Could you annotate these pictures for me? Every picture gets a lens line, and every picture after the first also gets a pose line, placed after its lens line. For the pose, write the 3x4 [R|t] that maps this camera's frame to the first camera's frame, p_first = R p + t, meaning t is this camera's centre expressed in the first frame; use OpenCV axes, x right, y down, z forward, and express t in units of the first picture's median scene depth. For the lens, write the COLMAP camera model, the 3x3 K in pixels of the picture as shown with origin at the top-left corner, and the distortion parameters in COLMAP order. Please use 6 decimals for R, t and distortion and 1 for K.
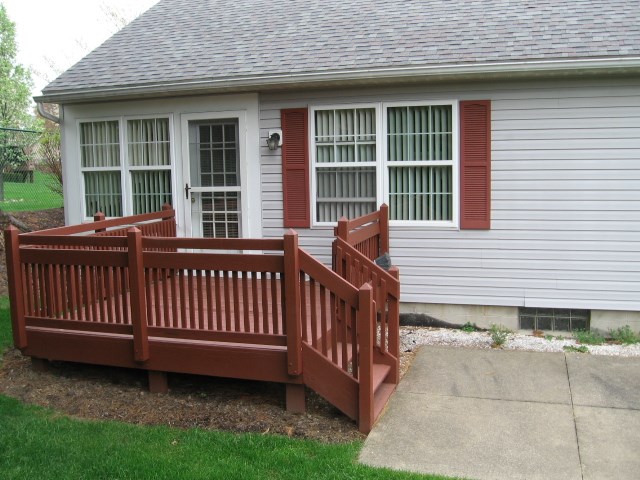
lens RADIAL K [[667.9, 0, 320.0], [0, 667.9, 240.0], [0, 0, 1]] dist [-0.104788, 0.022685]
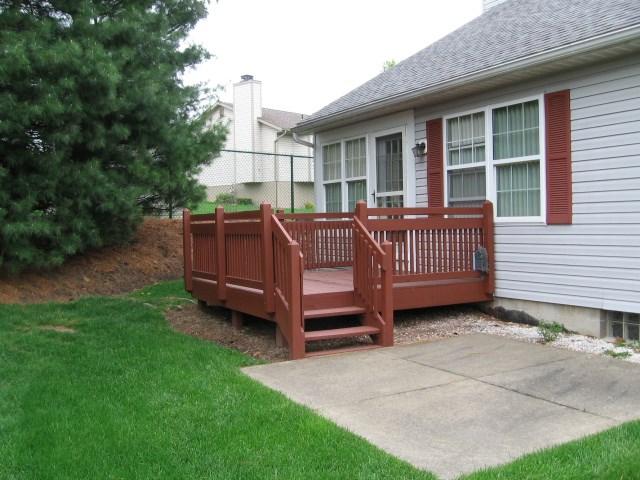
lens RADIAL K [[667.9, 0, 320.0], [0, 667.9, 240.0], [0, 0, 1]] dist [-0.104788, 0.022685]
pose [[0.724076, 0.024260, -0.689293, 0.635415], [-0.074752, 0.996255, -0.043461, 0.073373], [0.685657, 0.082995, 0.723178, 0.073950]]
